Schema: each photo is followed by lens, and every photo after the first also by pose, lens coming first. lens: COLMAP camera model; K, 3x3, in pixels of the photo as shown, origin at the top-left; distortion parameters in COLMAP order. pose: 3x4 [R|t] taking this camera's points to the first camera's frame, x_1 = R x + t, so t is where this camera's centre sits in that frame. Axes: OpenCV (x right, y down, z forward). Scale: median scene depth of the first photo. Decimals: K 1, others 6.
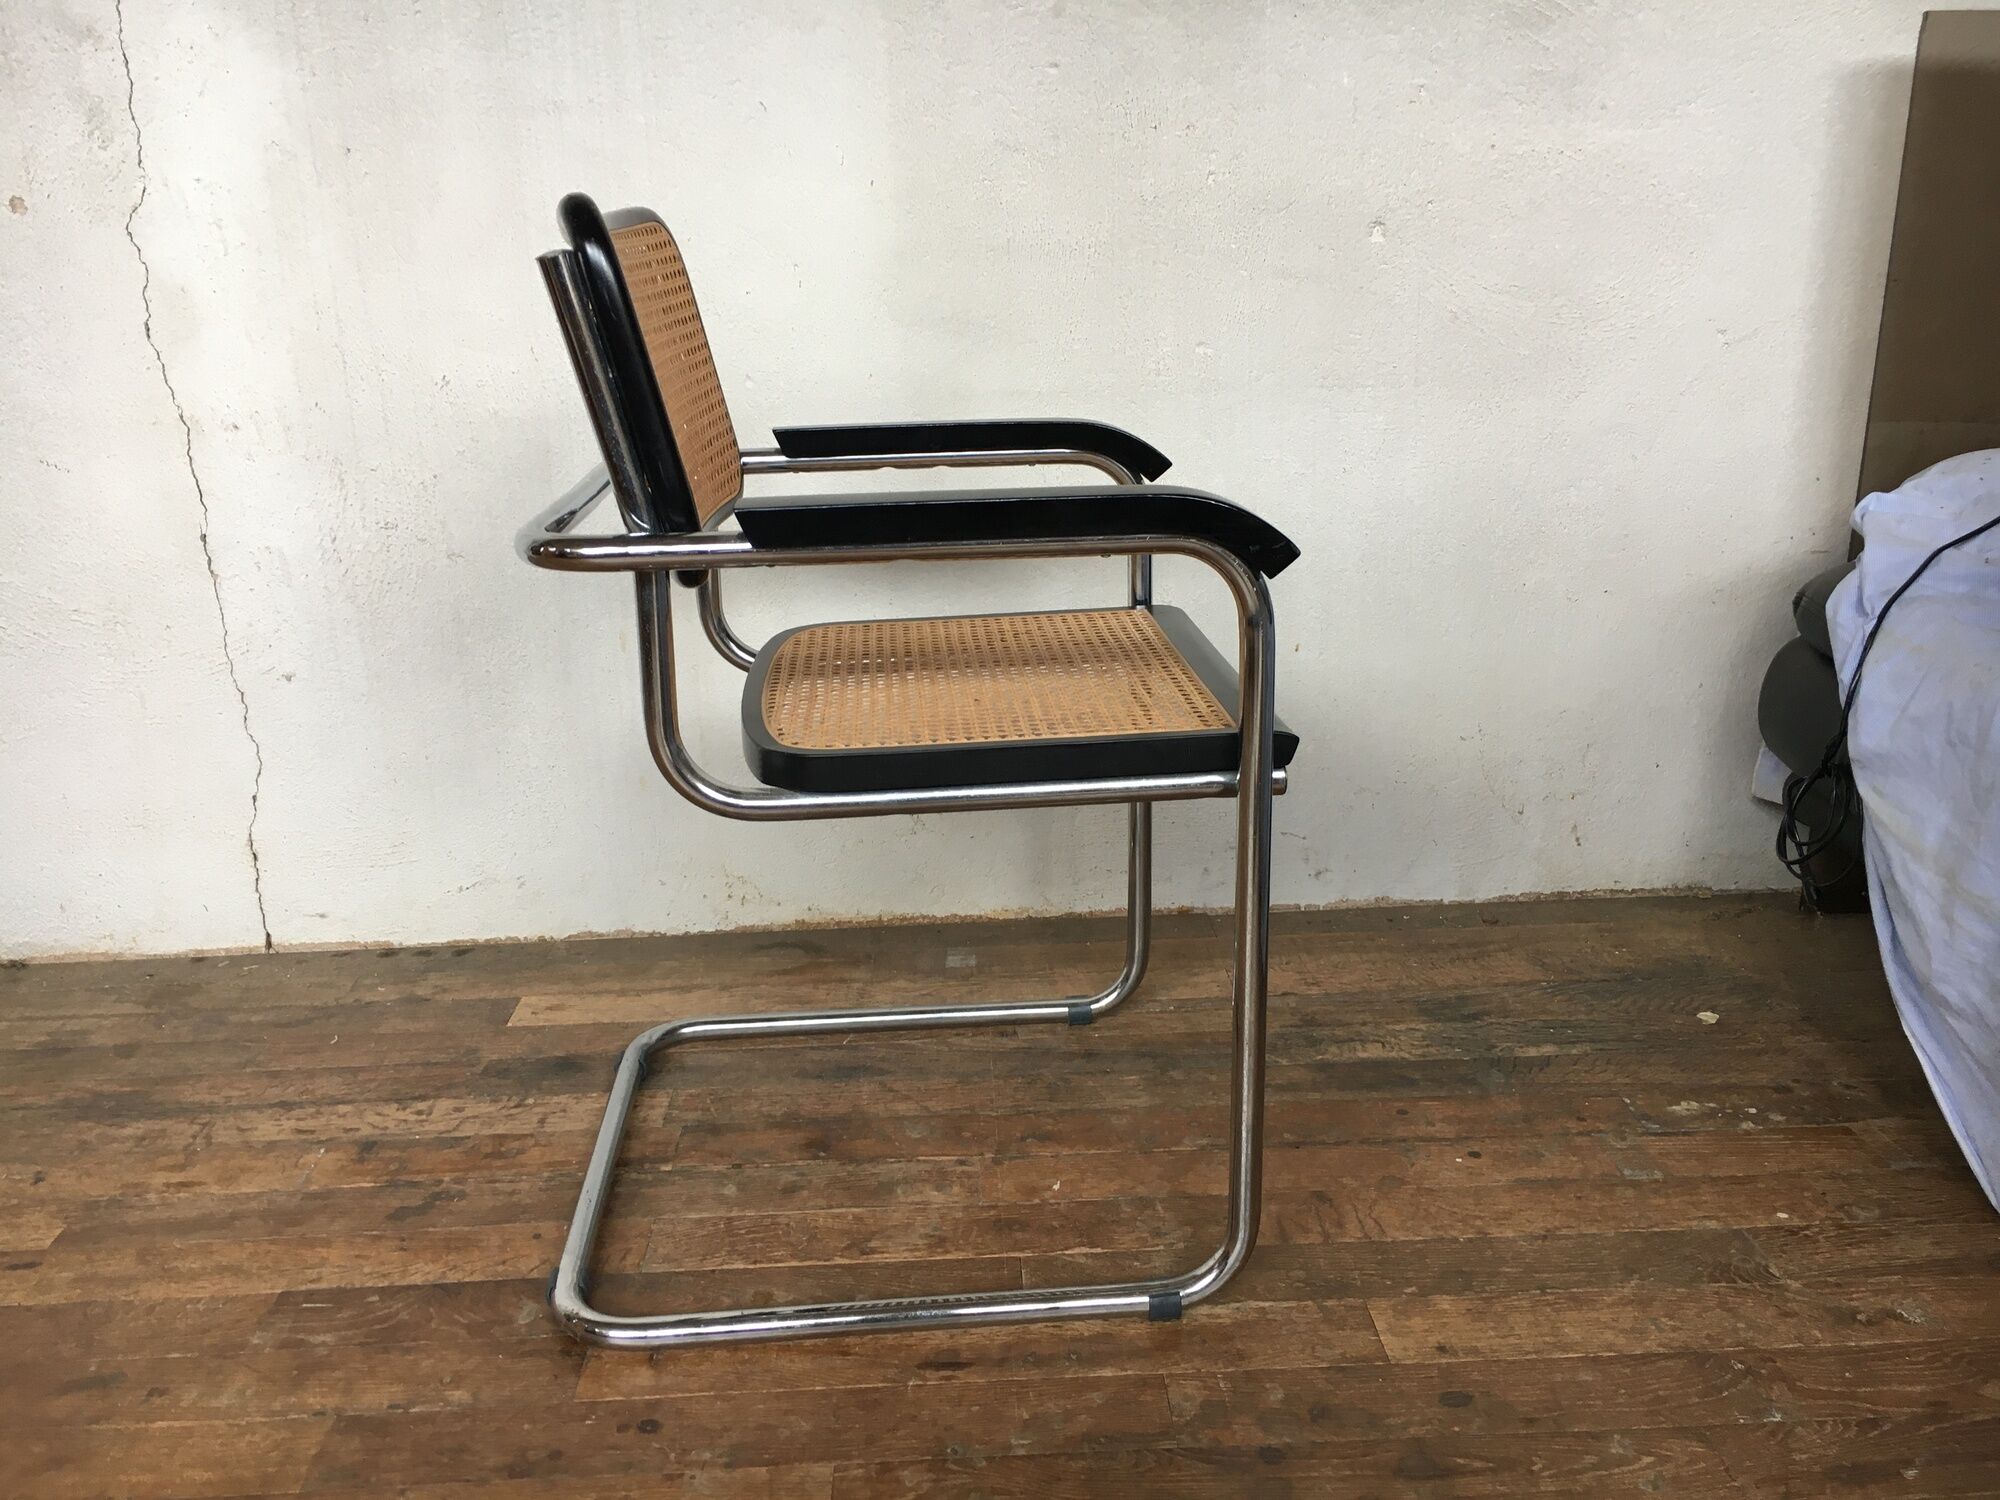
lens RADIAL K [[1711.5, 0, 996.0], [0, 1711.5, 743.1], [0, 0, 1]] dist [0.082258, -0.113879]
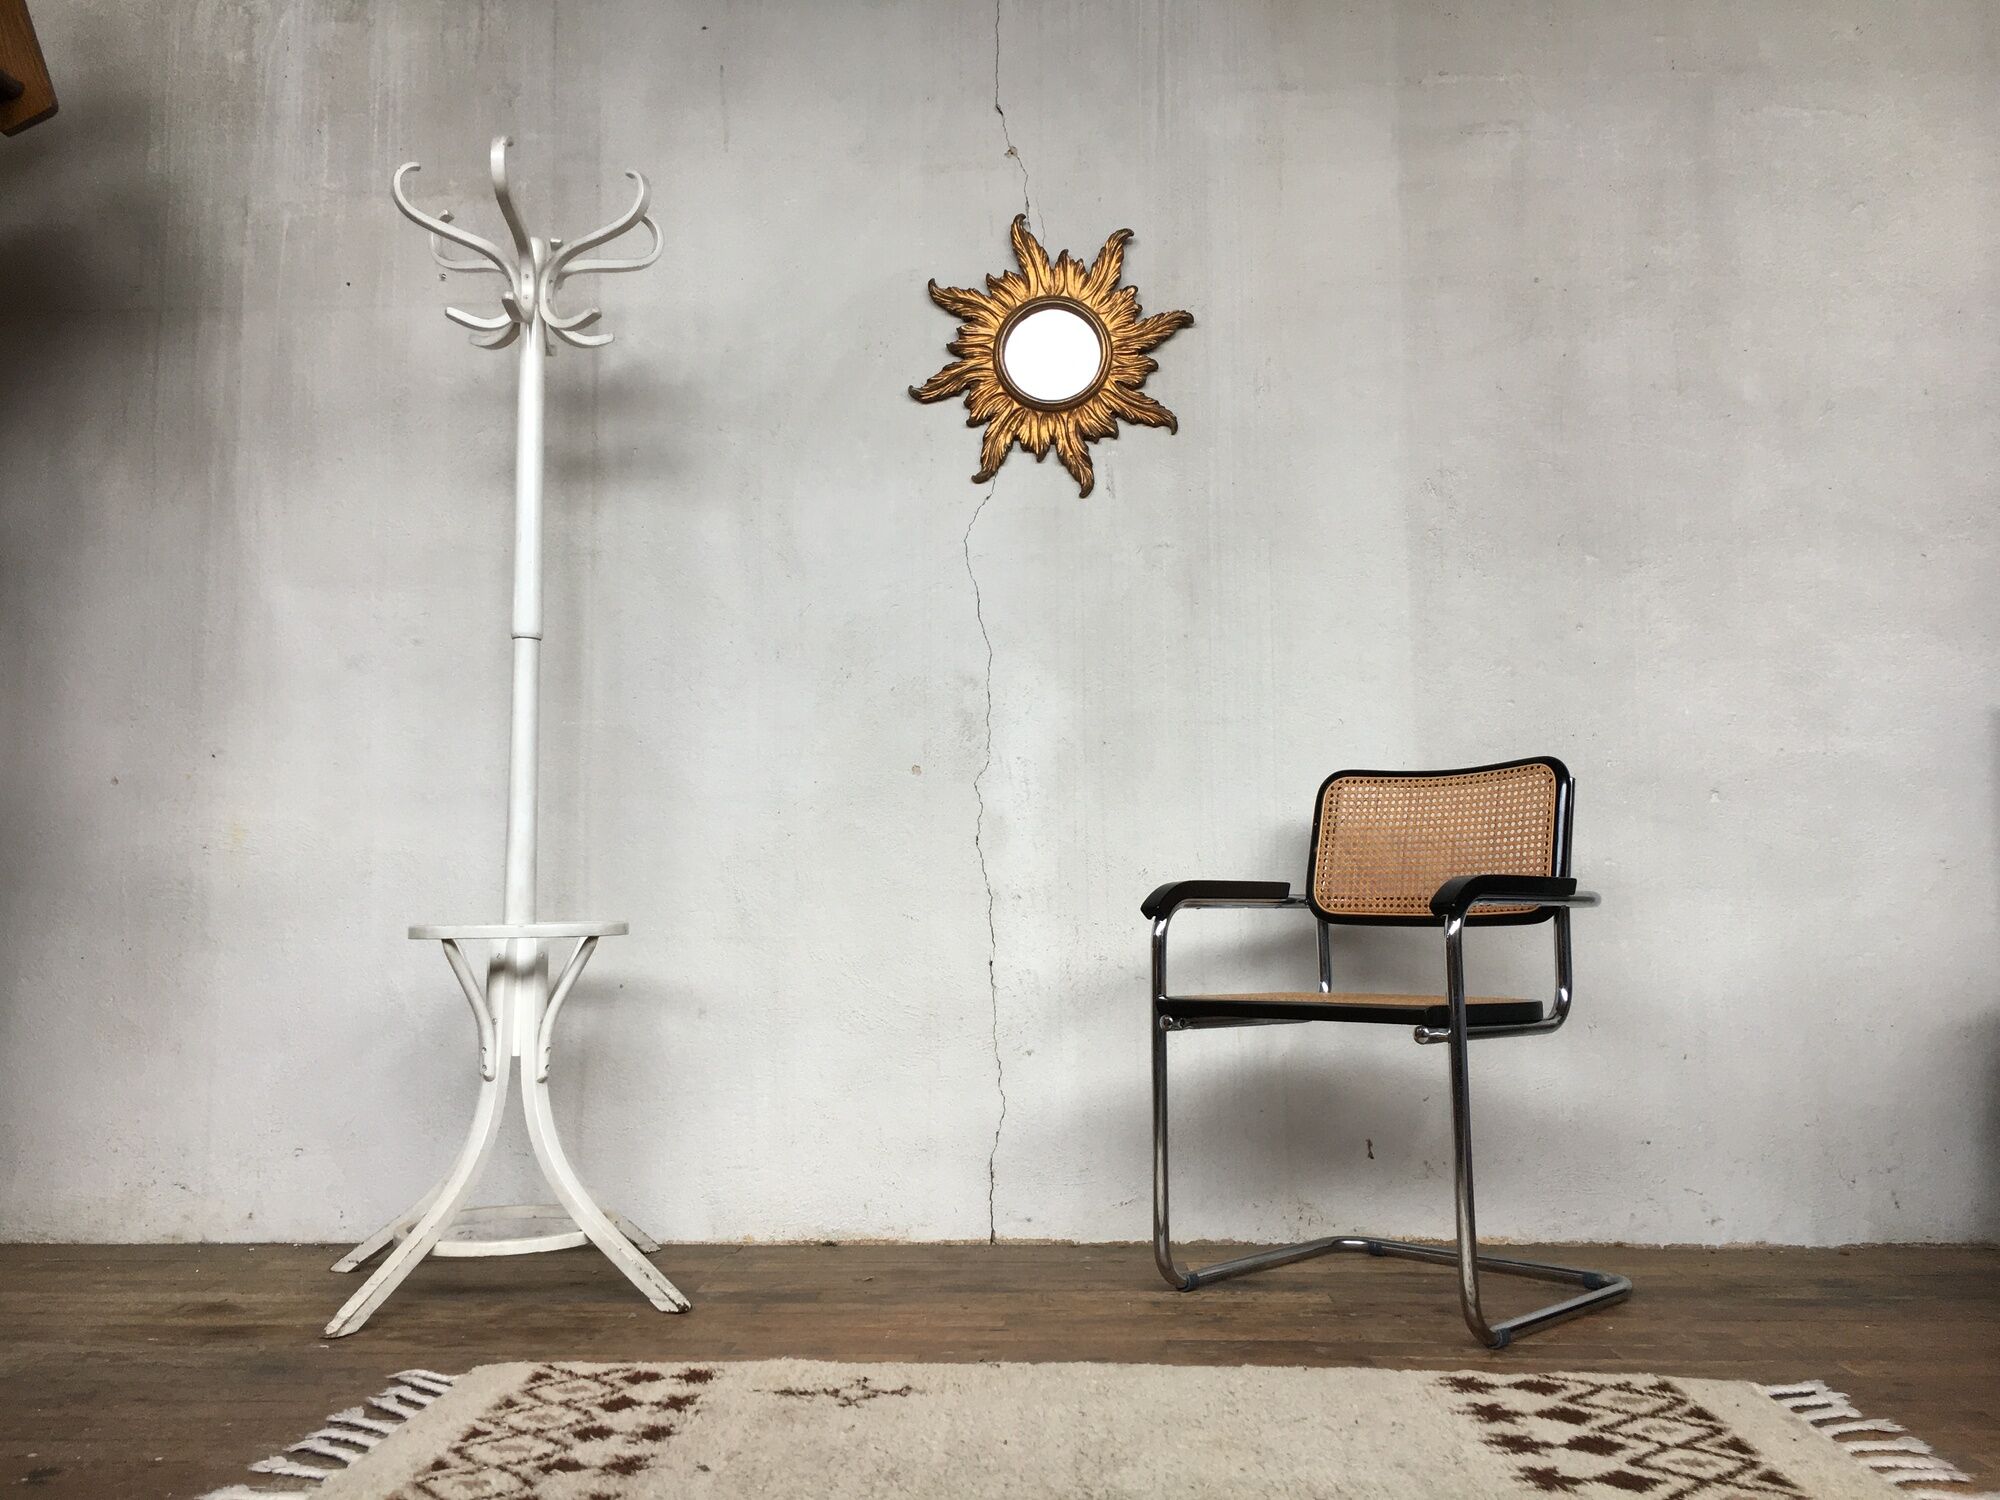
lens RADIAL K [[1711.5, 0, 991.2], [0, 1711.5, 739.9], [0, 0, 1]] dist [0.082258, -0.113879]
pose [[0.996127, 0.011467, -0.087179, -0.368156], [-0.043789, 0.924465, -0.378743, 0.351929], [0.076251, 0.381094, 0.921387, -0.677881]]
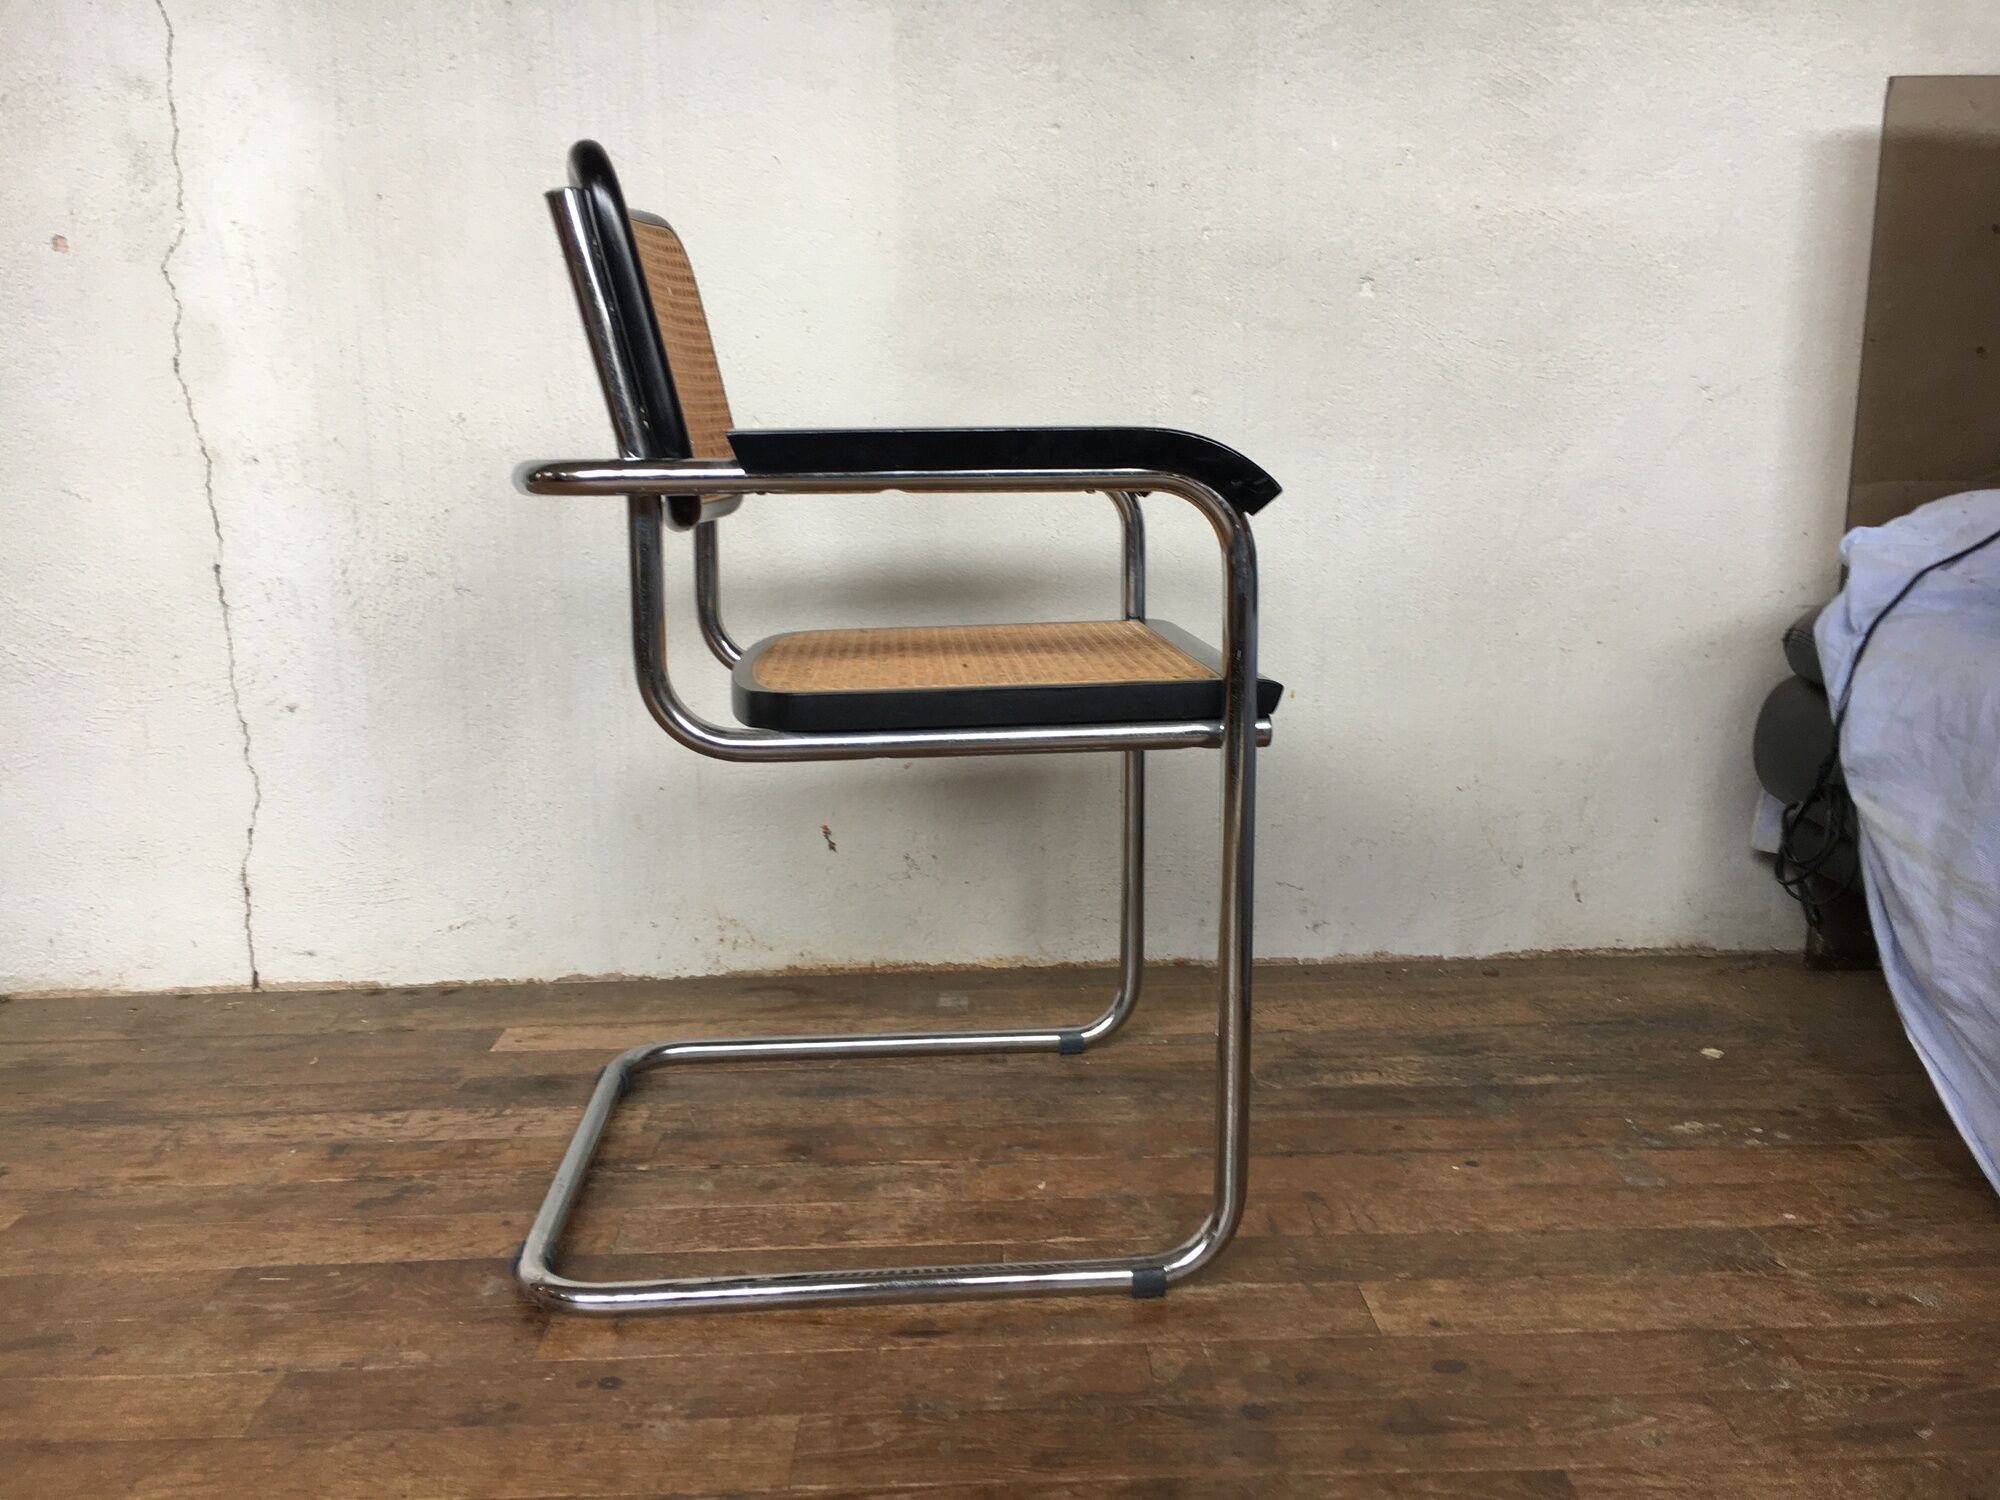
lens RADIAL K [[1711.5, 0, 999.0], [0, 1711.5, 740.4], [0, 0, 1]] dist [0.082258, -0.113879]
pose [[0.999893, 0.012544, -0.007590, 0.013667], [-0.013334, 0.993284, -0.114929, 0.107928], [0.006097, 0.115018, 0.993345, 0.003321]]
